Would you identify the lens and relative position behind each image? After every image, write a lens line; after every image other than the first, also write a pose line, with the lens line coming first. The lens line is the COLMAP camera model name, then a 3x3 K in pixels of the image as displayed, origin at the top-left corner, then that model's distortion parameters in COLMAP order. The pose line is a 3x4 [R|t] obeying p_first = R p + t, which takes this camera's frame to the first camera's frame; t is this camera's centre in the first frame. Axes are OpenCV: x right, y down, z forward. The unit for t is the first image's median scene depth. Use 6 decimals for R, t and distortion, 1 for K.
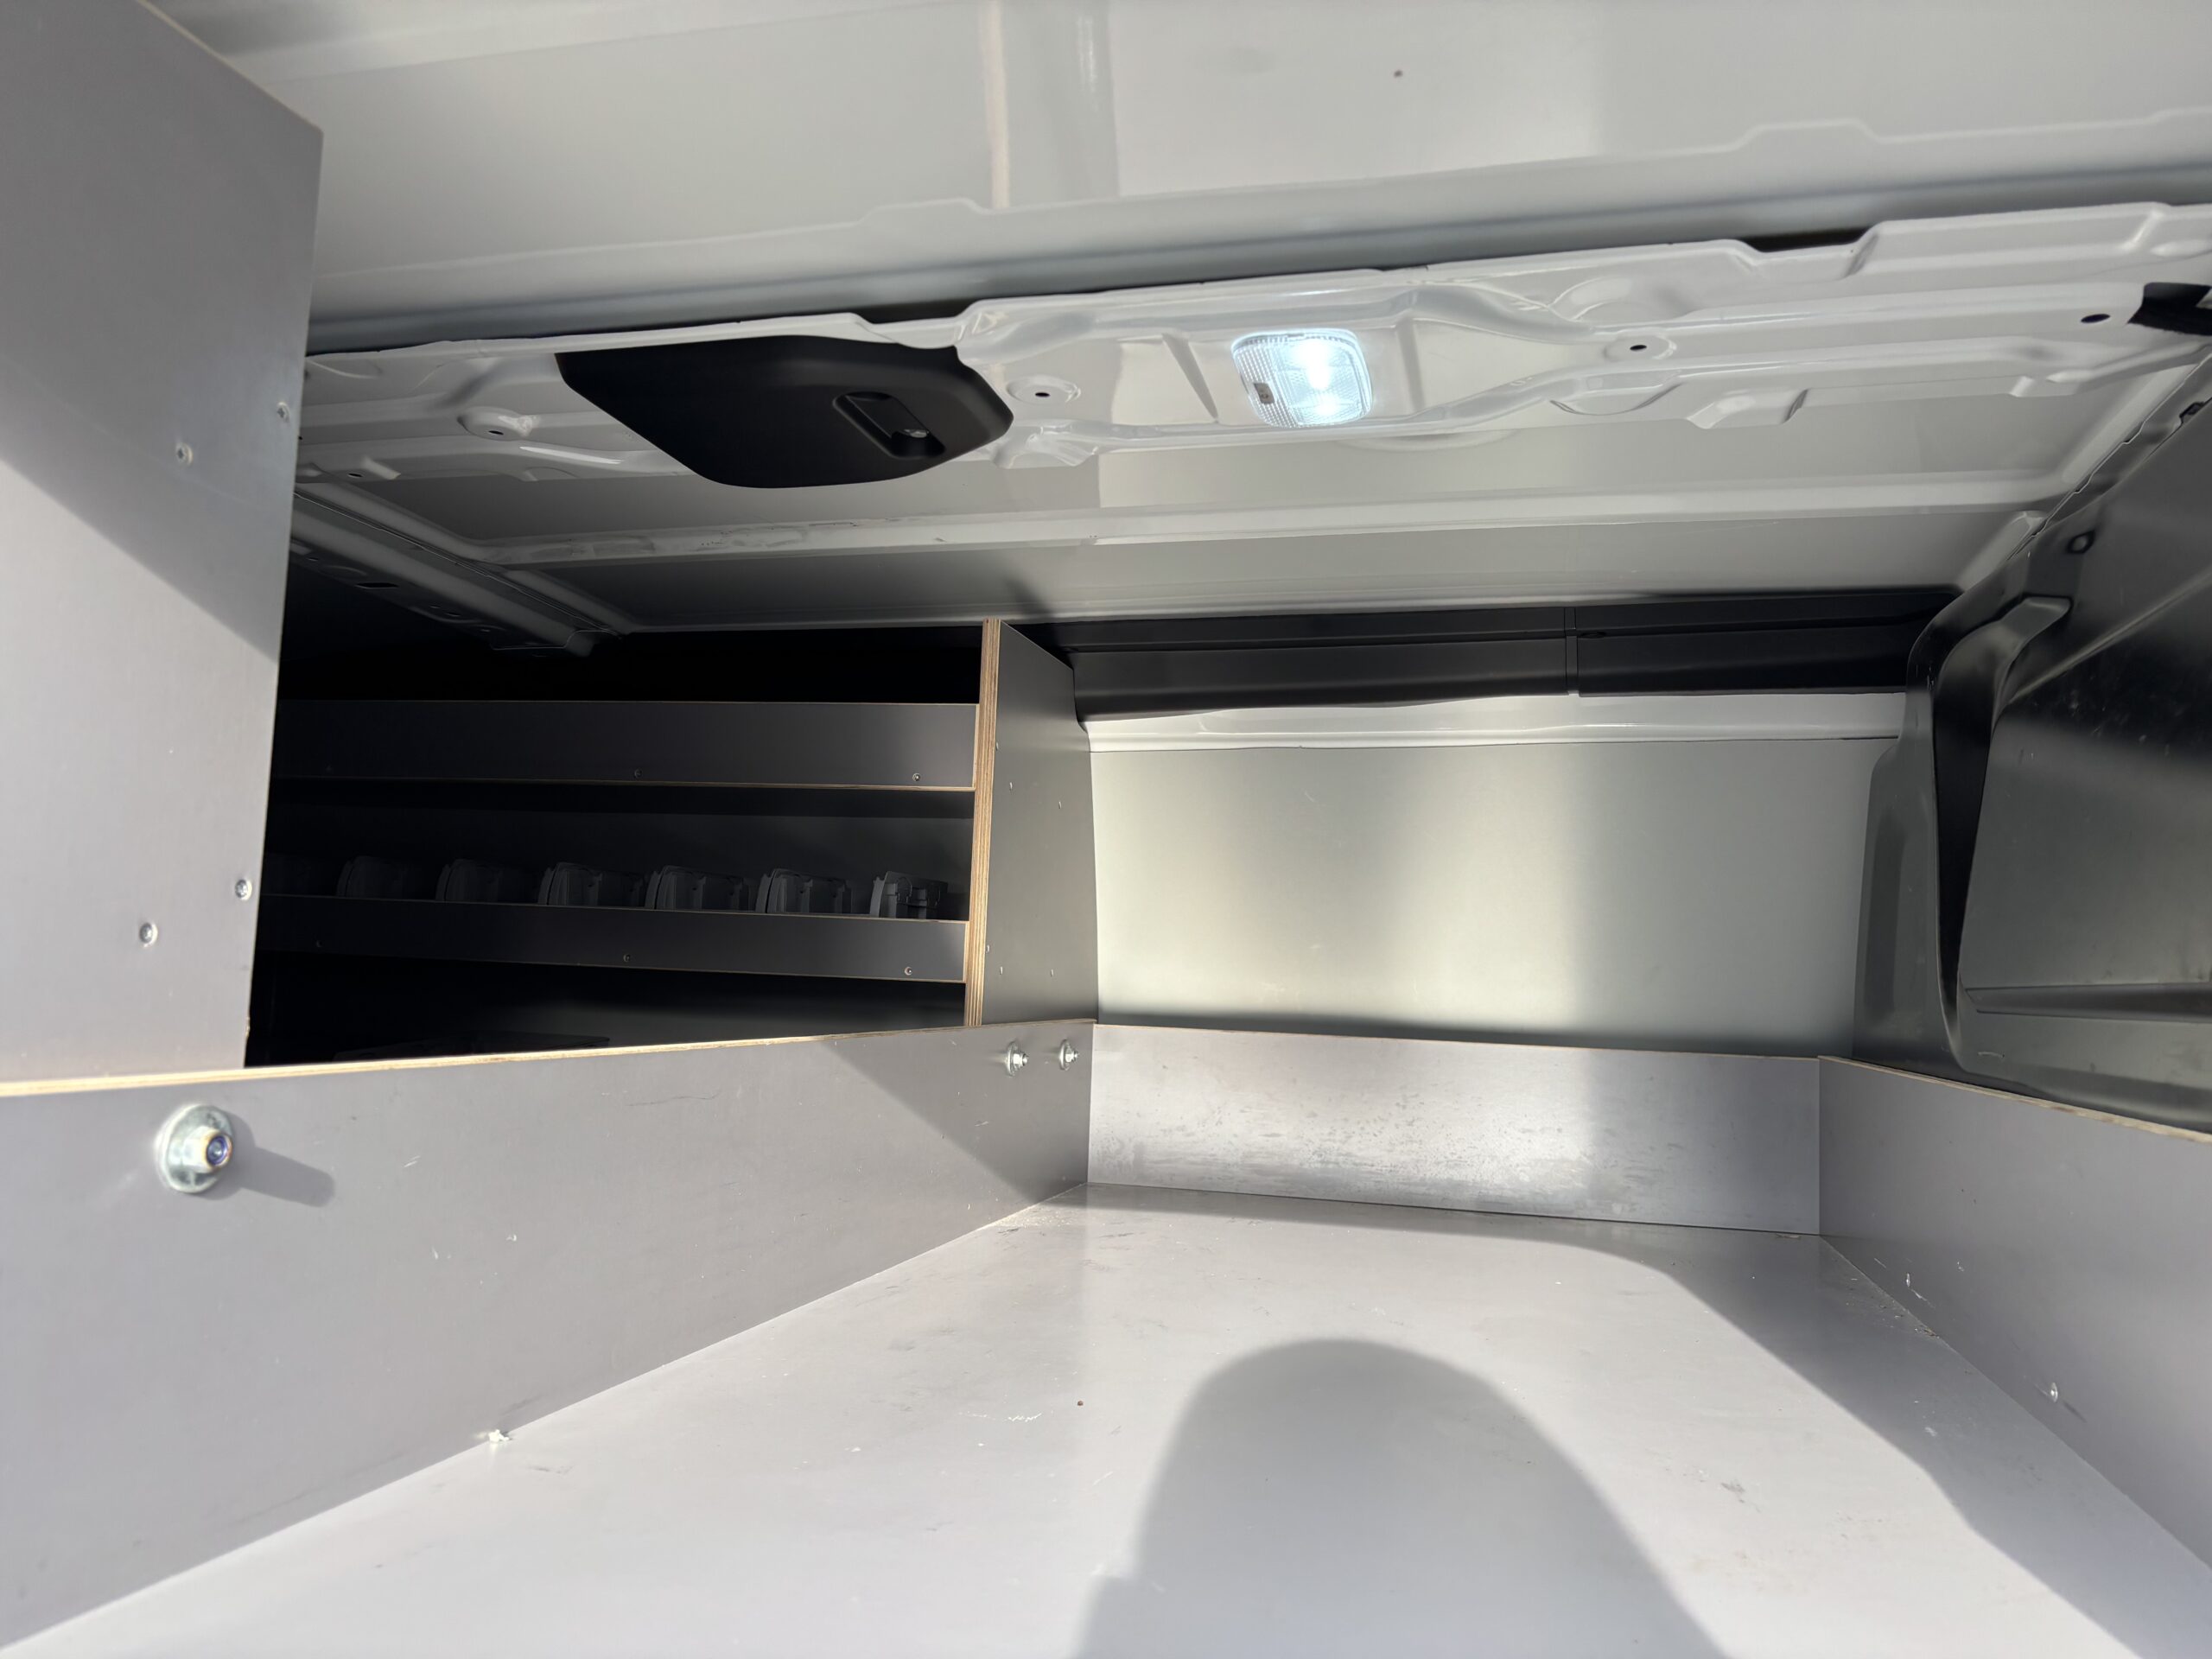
lens RADIAL K [[1680.7, 0, 1106.0], [0, 1680.7, 829.5], [0, 0, 1]] dist [0.089817, -0.115834]
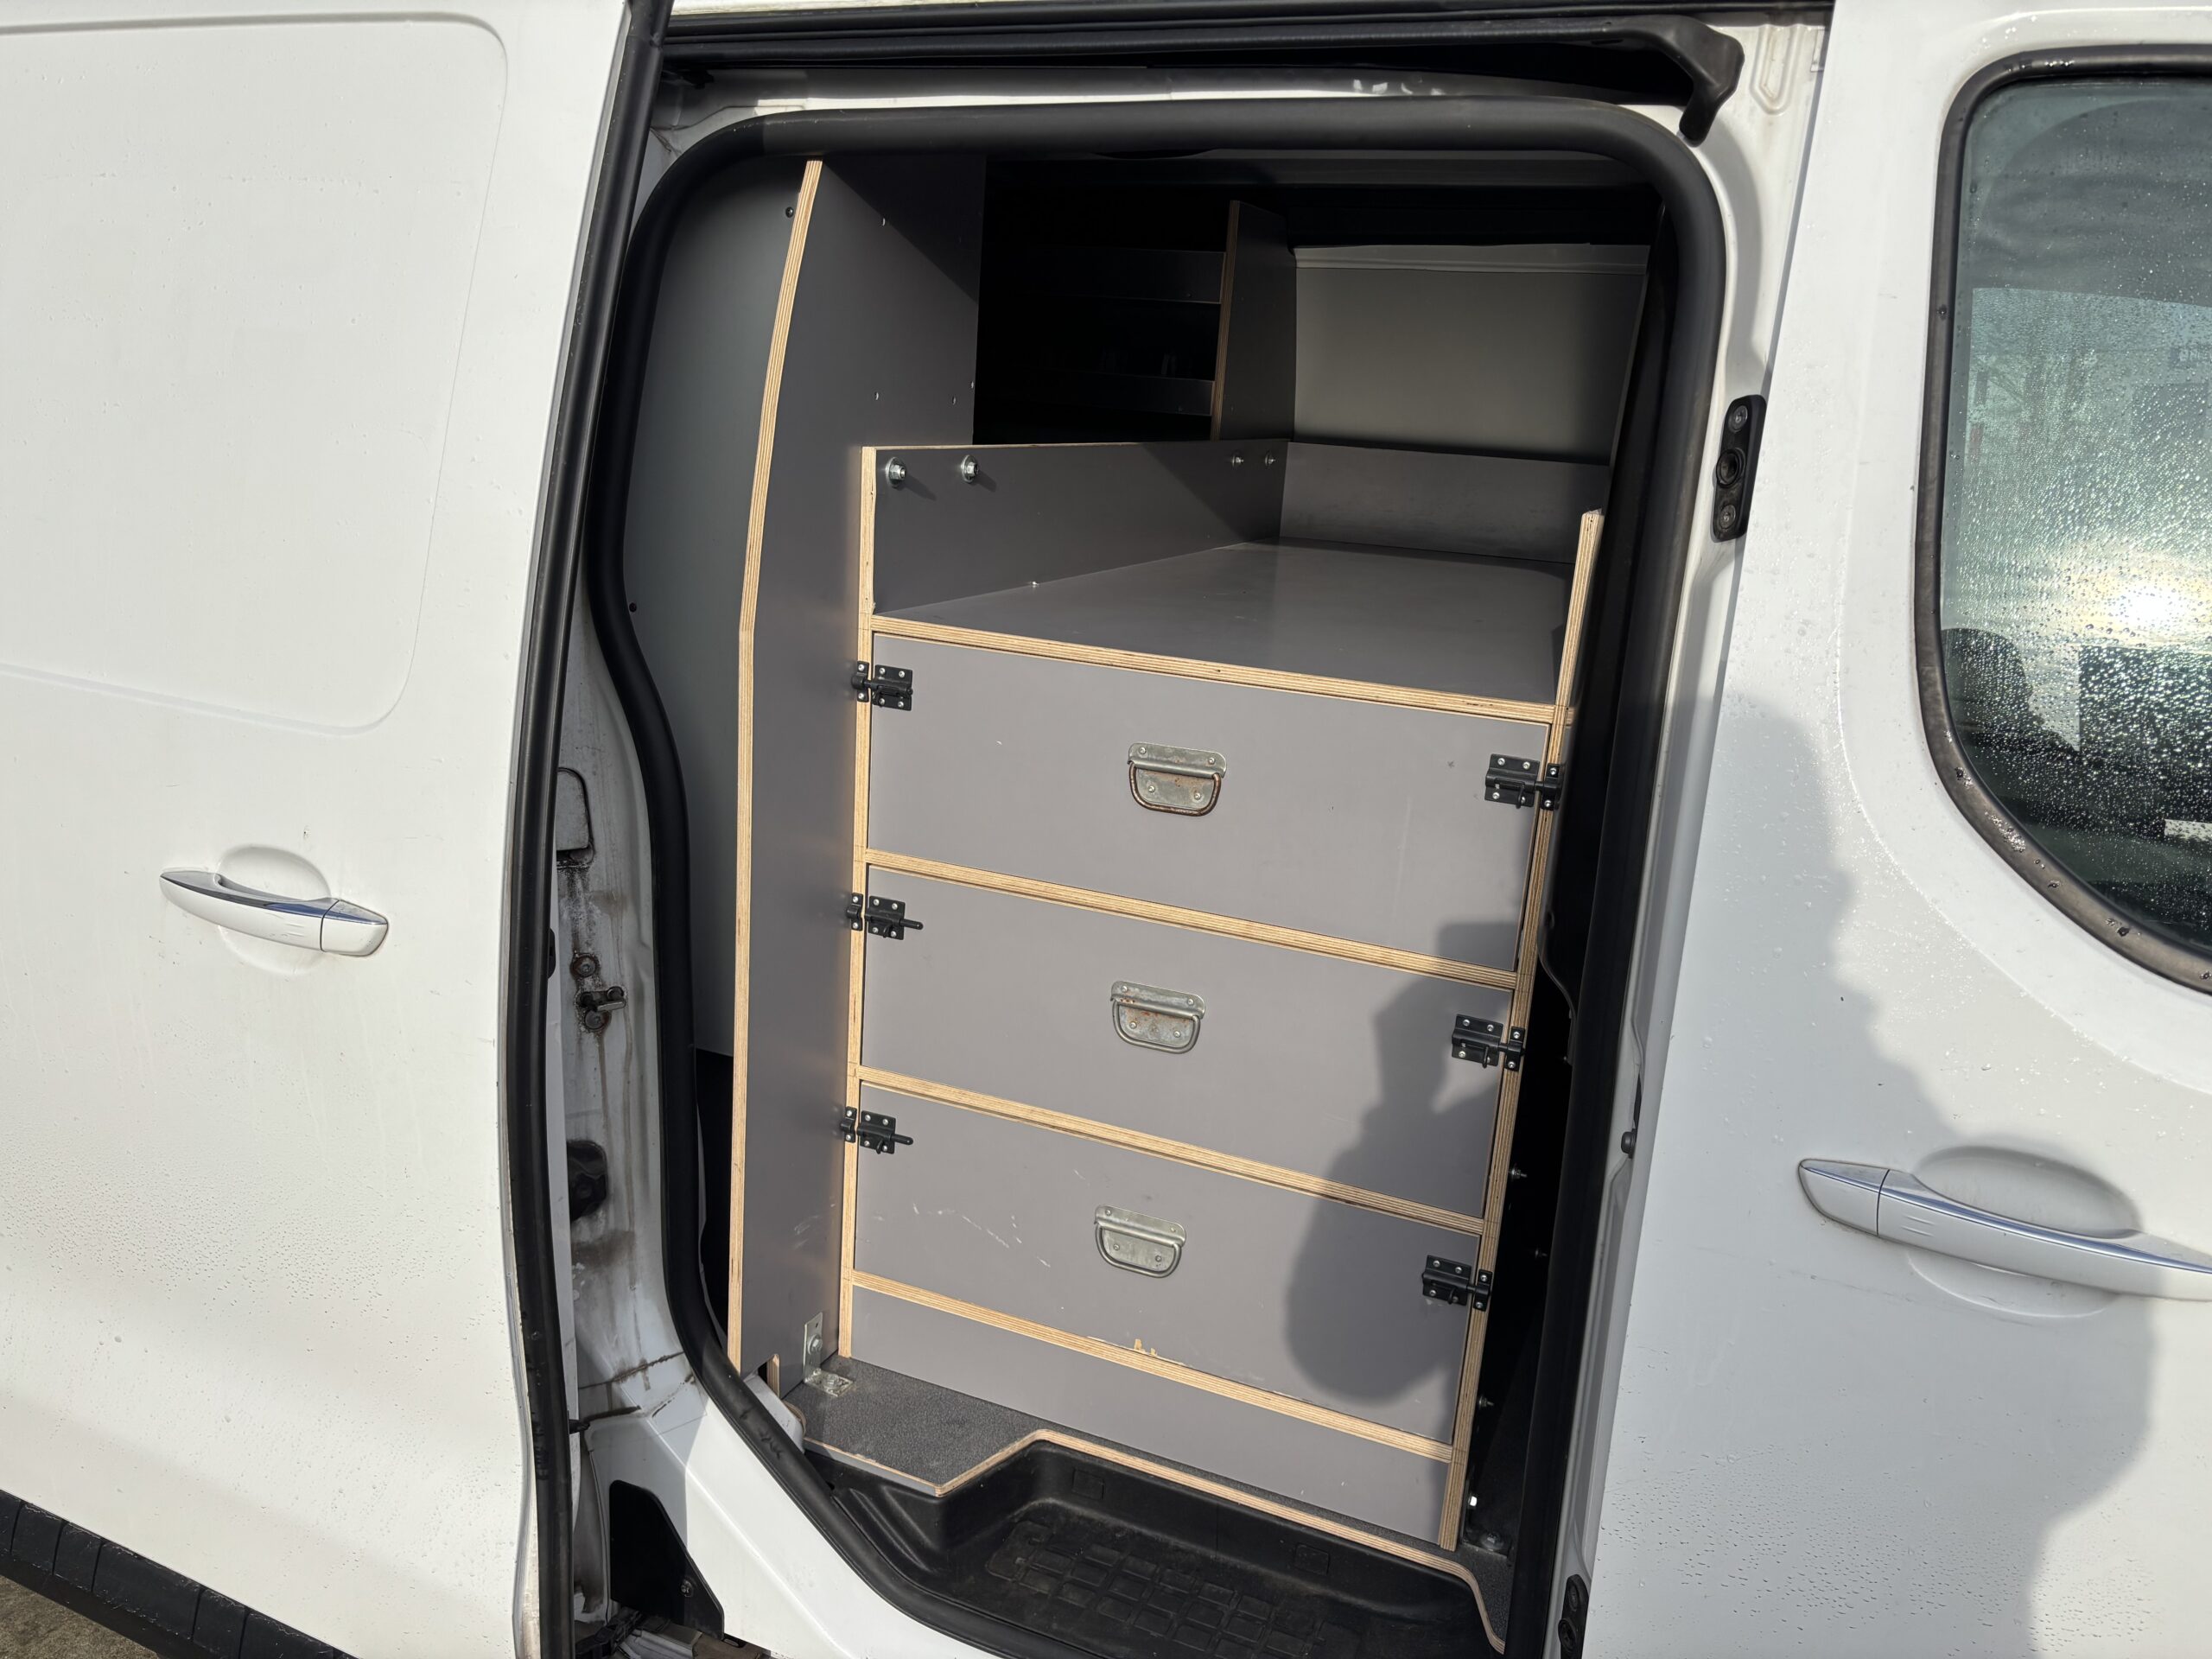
lens RADIAL K [[1663.0, 0, 1111.7], [0, 1663.0, 839.4], [0, 0, 1]] dist [0.036102, -0.025826]
pose [[0.988332, 0.063638, -0.138382, 0.084099], [-0.012350, 0.939026, 0.343625, -0.093250], [0.151812, -0.337907, 0.928855, -0.811878]]
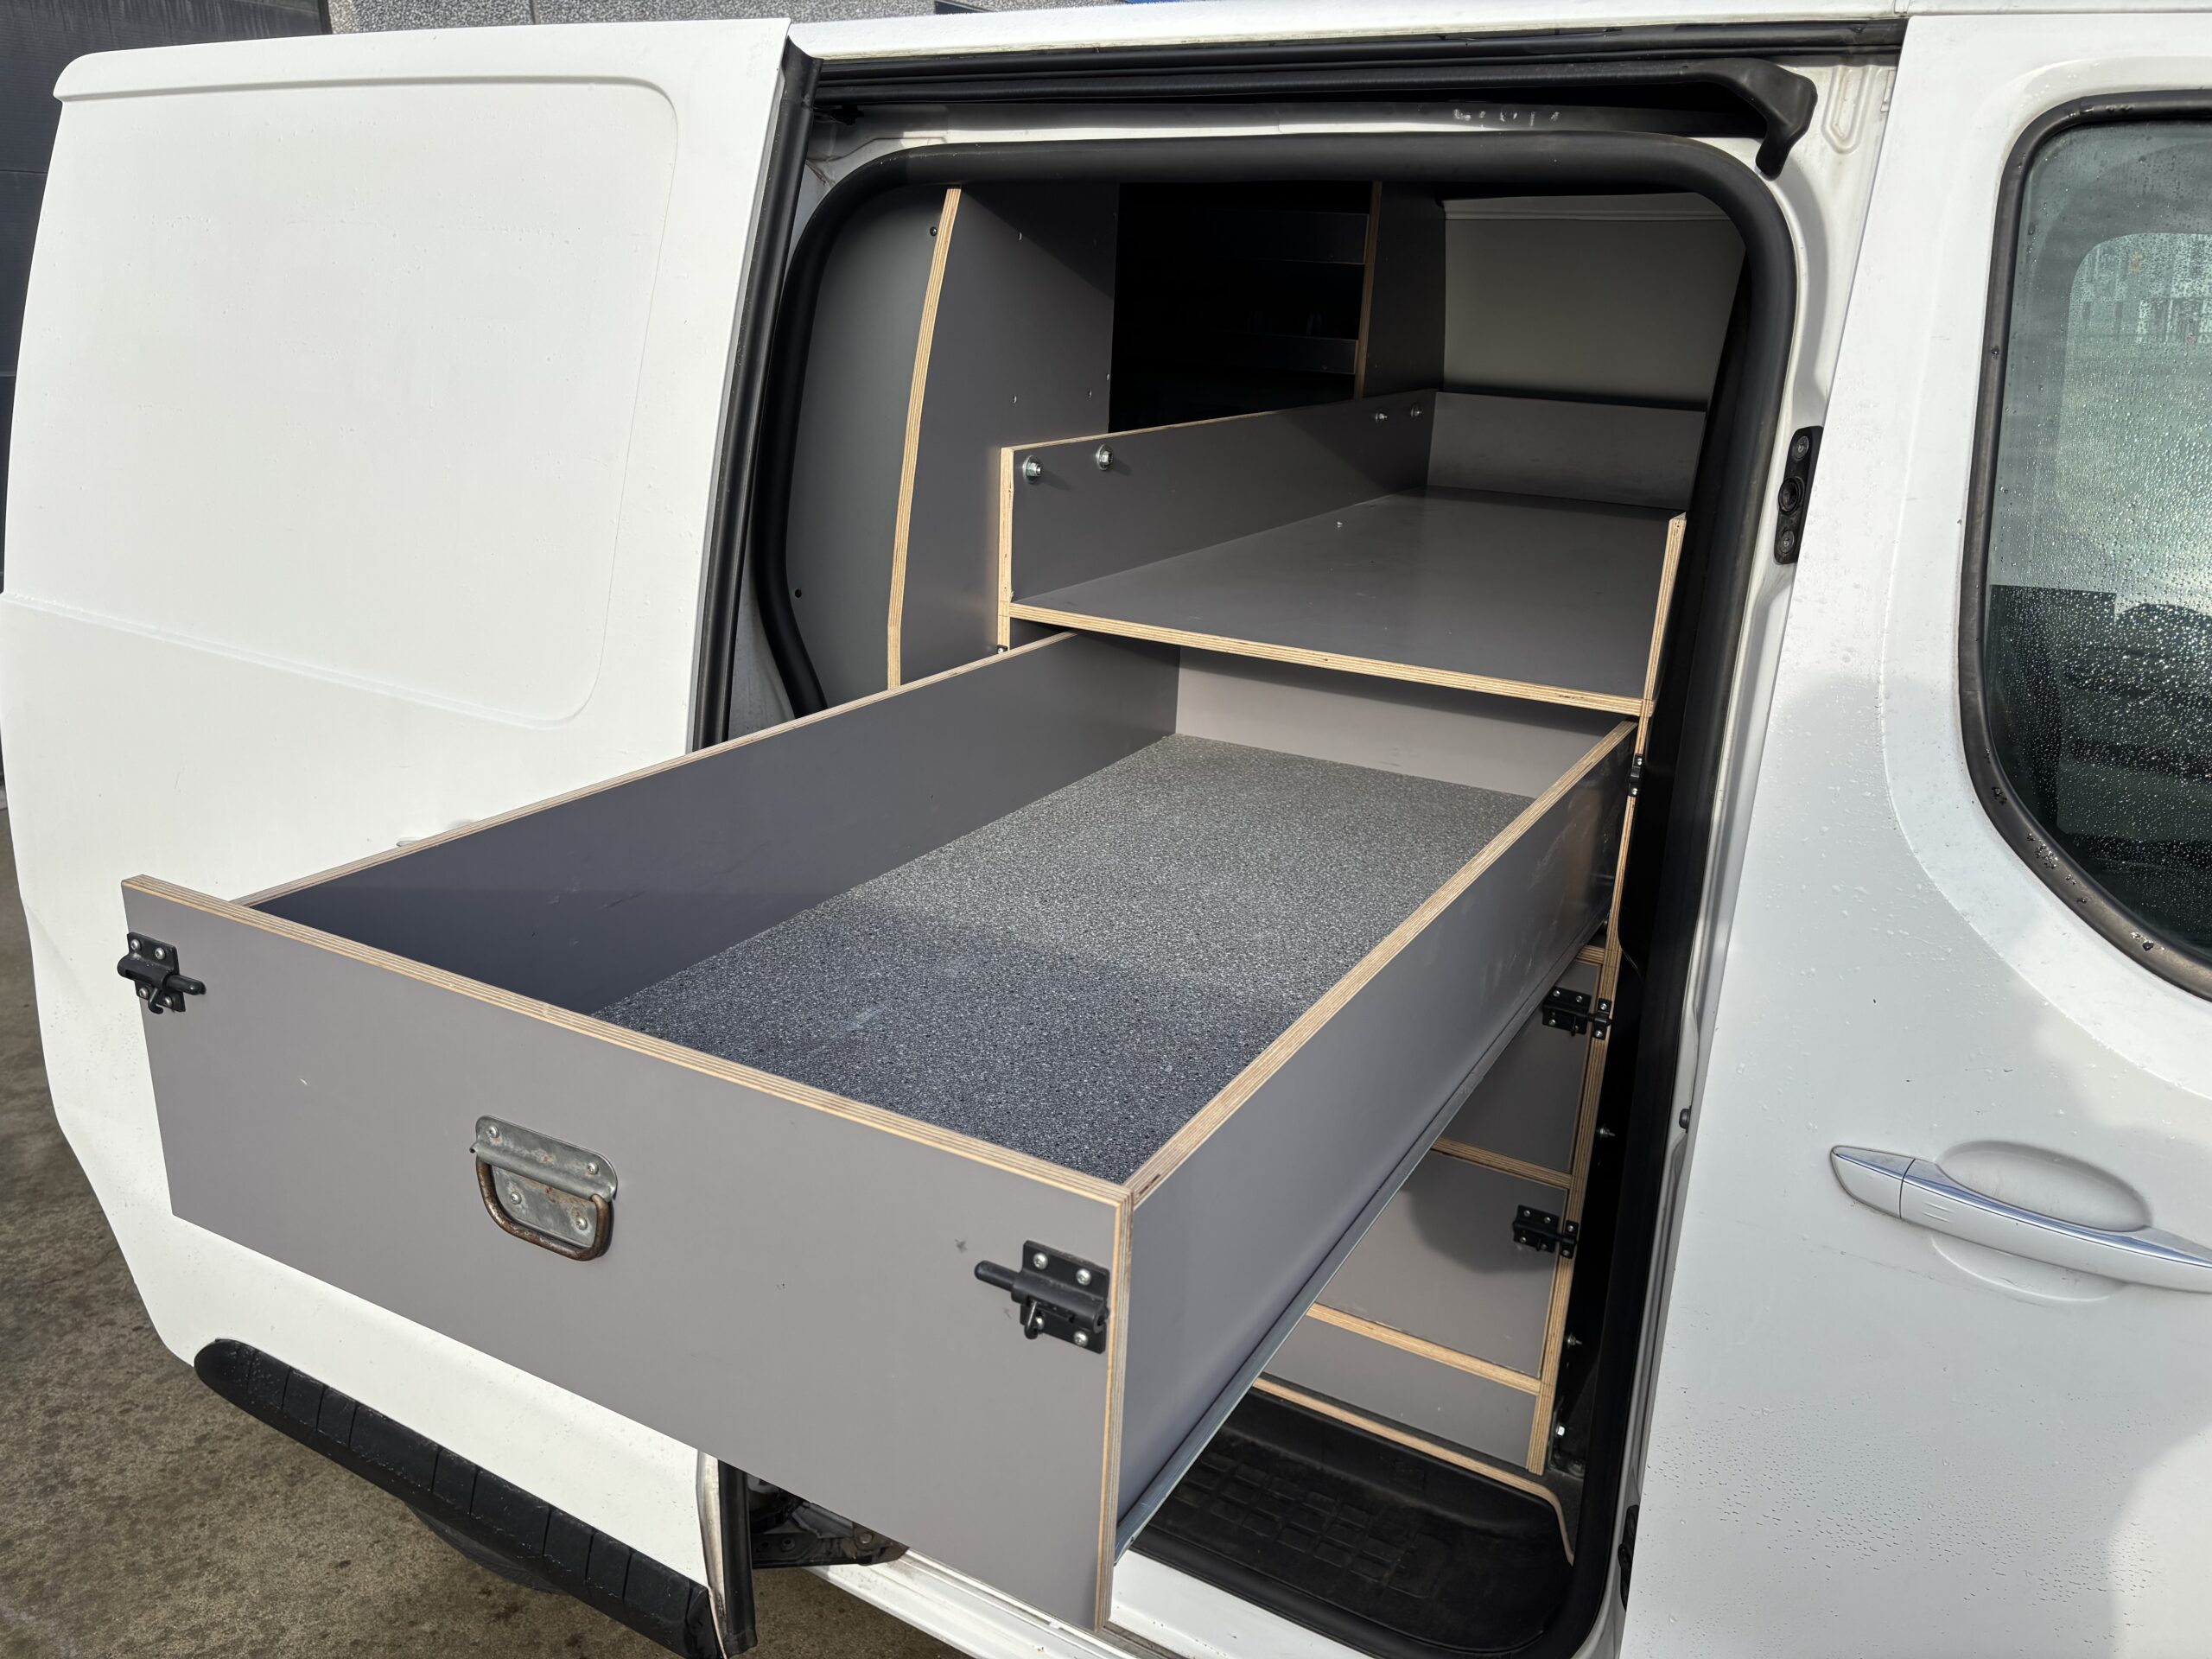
lens RADIAL K [[1669.9, 0, 1118.4], [0, 1669.9, 831.7], [0, 0, 1]] dist [0.029425, -0.003977]
pose [[0.967614, 0.081737, -0.238836, 0.139900], [0.019728, 0.918749, 0.394348, -0.172037], [0.251663, -0.386289, 0.887382, -0.868849]]
